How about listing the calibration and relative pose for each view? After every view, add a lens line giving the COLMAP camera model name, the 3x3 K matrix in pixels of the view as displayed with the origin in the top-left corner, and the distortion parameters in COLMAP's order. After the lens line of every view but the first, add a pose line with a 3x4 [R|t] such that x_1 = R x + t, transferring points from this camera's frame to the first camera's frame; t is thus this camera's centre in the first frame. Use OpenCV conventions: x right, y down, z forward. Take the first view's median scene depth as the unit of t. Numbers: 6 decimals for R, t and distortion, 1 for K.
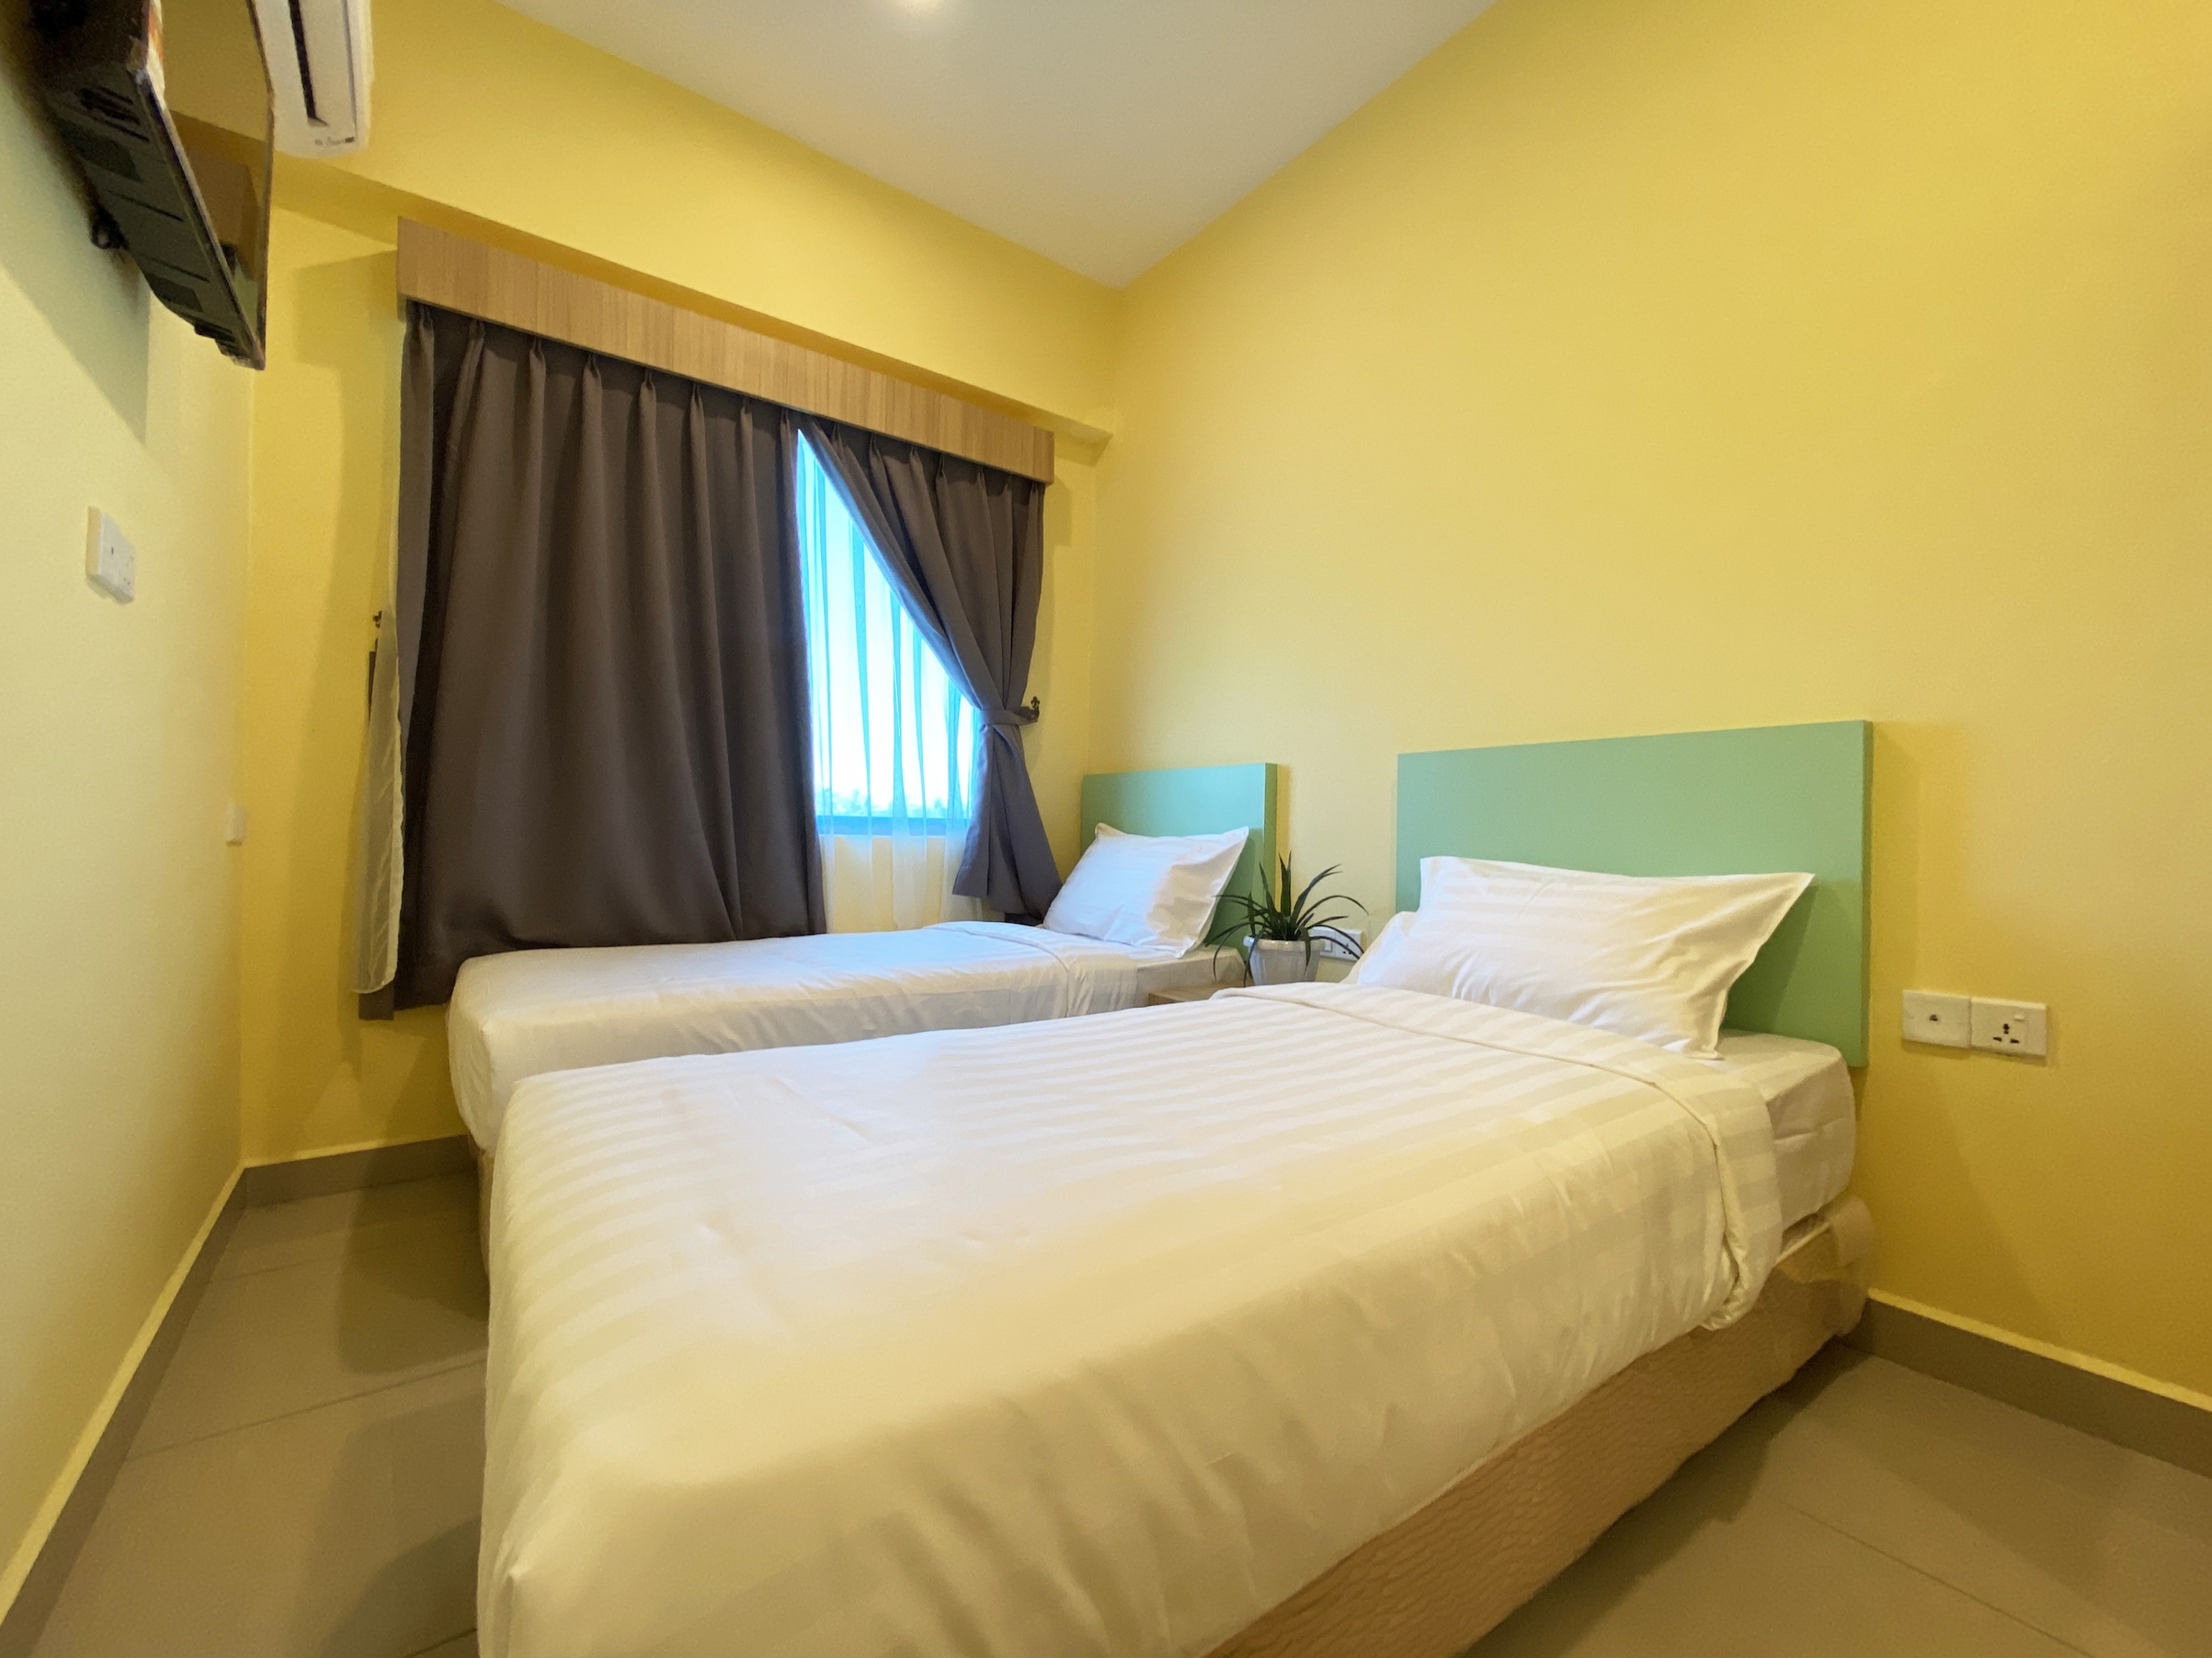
lens RADIAL K [[901.5, 0, 1111.1], [0, 901.5, 835.1], [0, 0, 1]] dist [-0.012541, -0.000578]
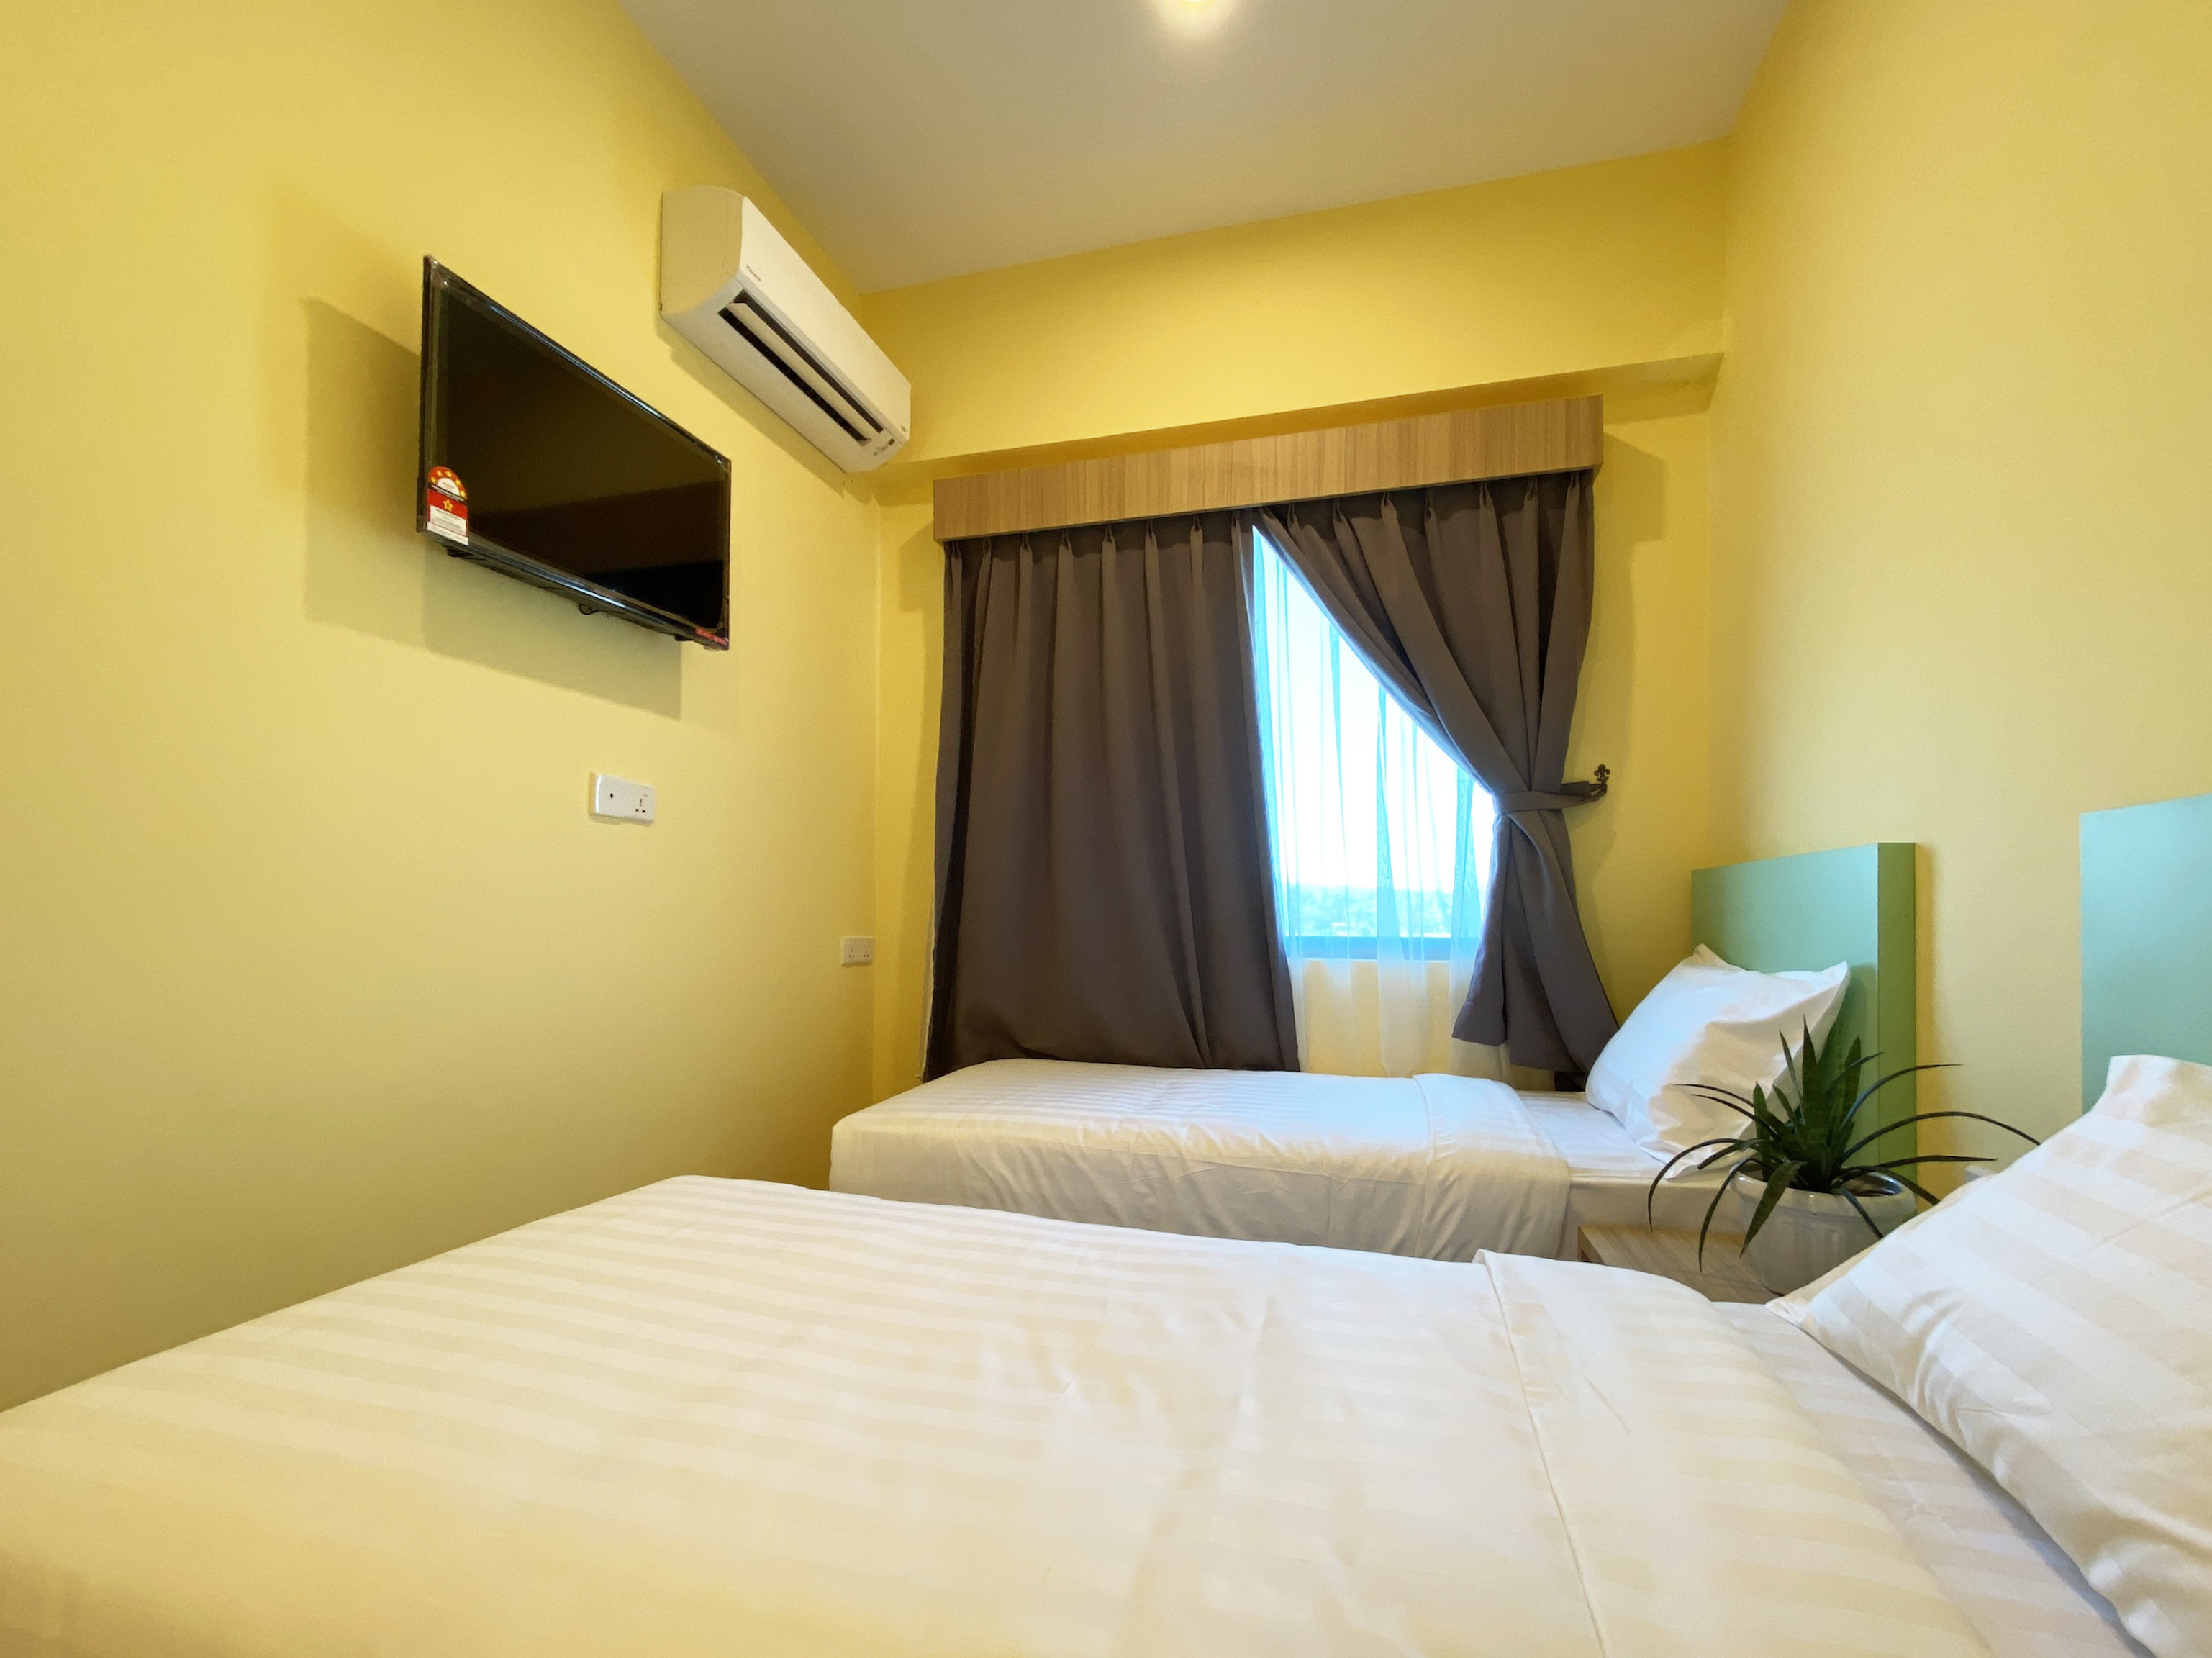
lens RADIAL K [[975.7, 0, 1108.9], [0, 975.7, 883.2], [0, 0, 1]] dist [0.010338, -0.008676]
pose [[0.602159, -0.043743, -0.797177, 0.356452], [0.004429, 0.998666, -0.051454, -0.028120], [0.798364, 0.027453, 0.601549, 0.277100]]
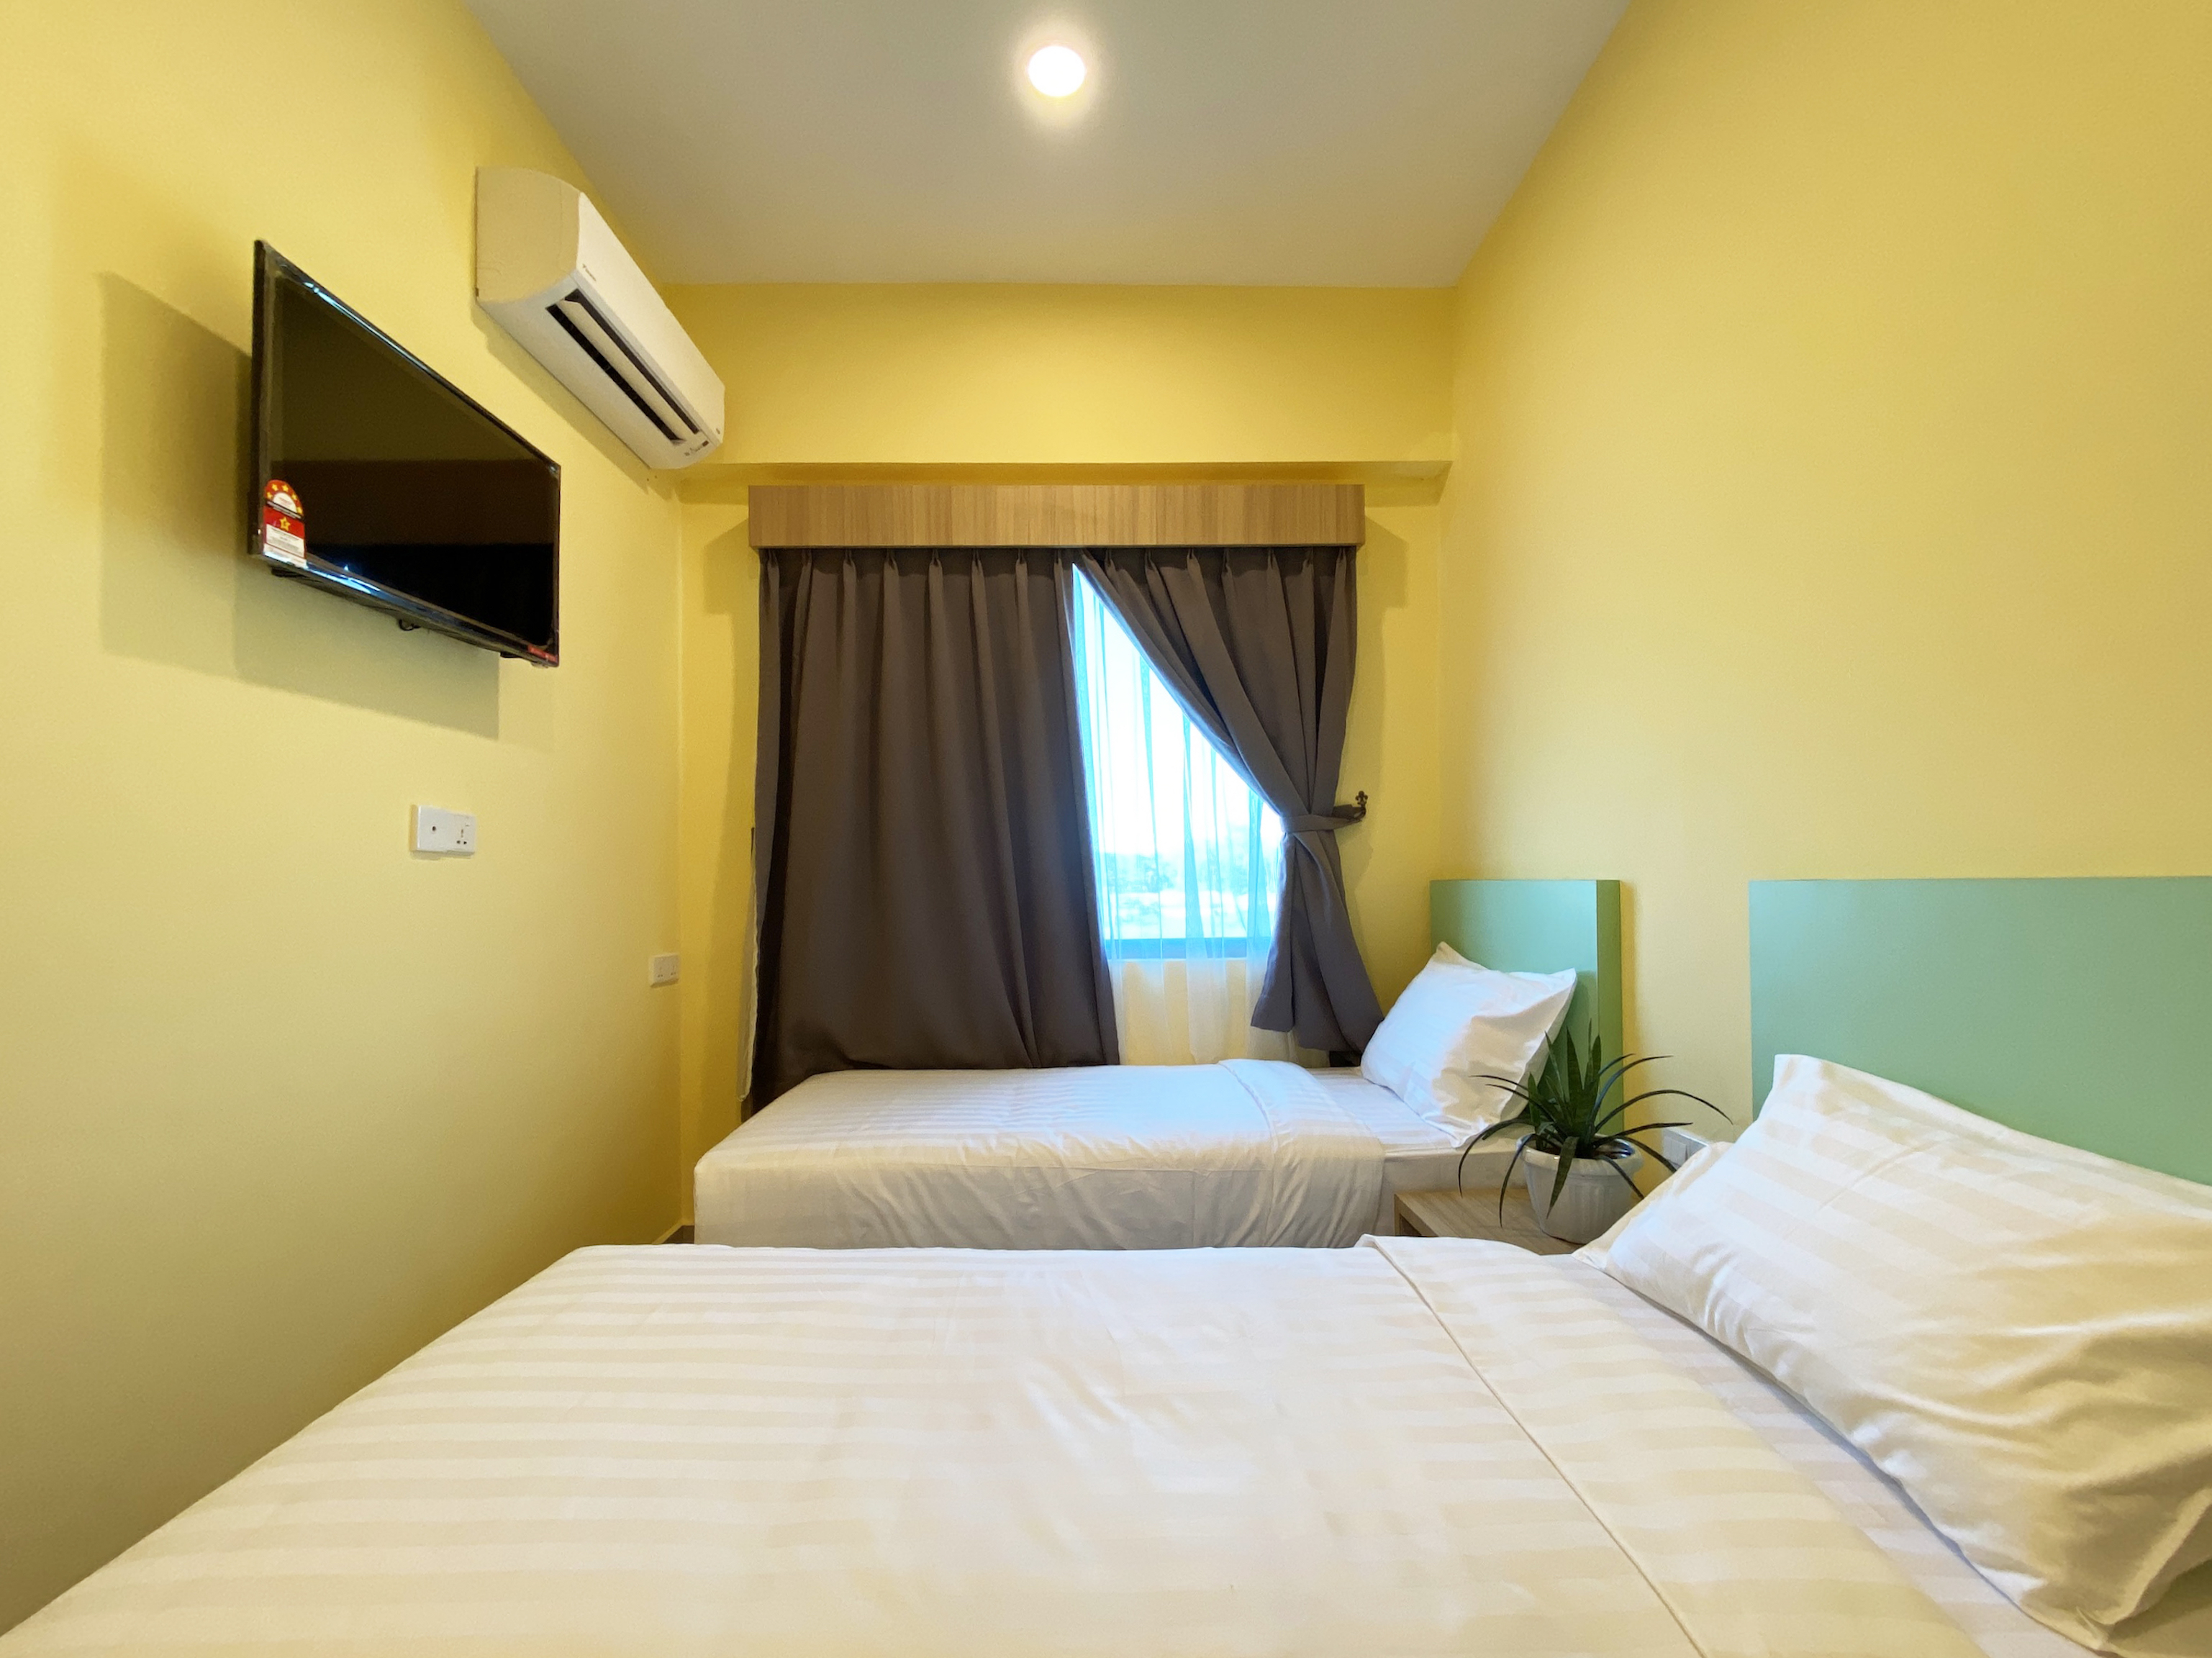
lens RADIAL K [[957.0, 0, 1110.1], [0, 957.0, 838.0], [0, 0, 1]] dist [0.002252, -0.000391]
pose [[0.810542, -0.052295, -0.583341, 0.302128], [0.025359, 0.998205, -0.054249, -0.081915], [0.585131, 0.029178, 0.810414, 0.155163]]
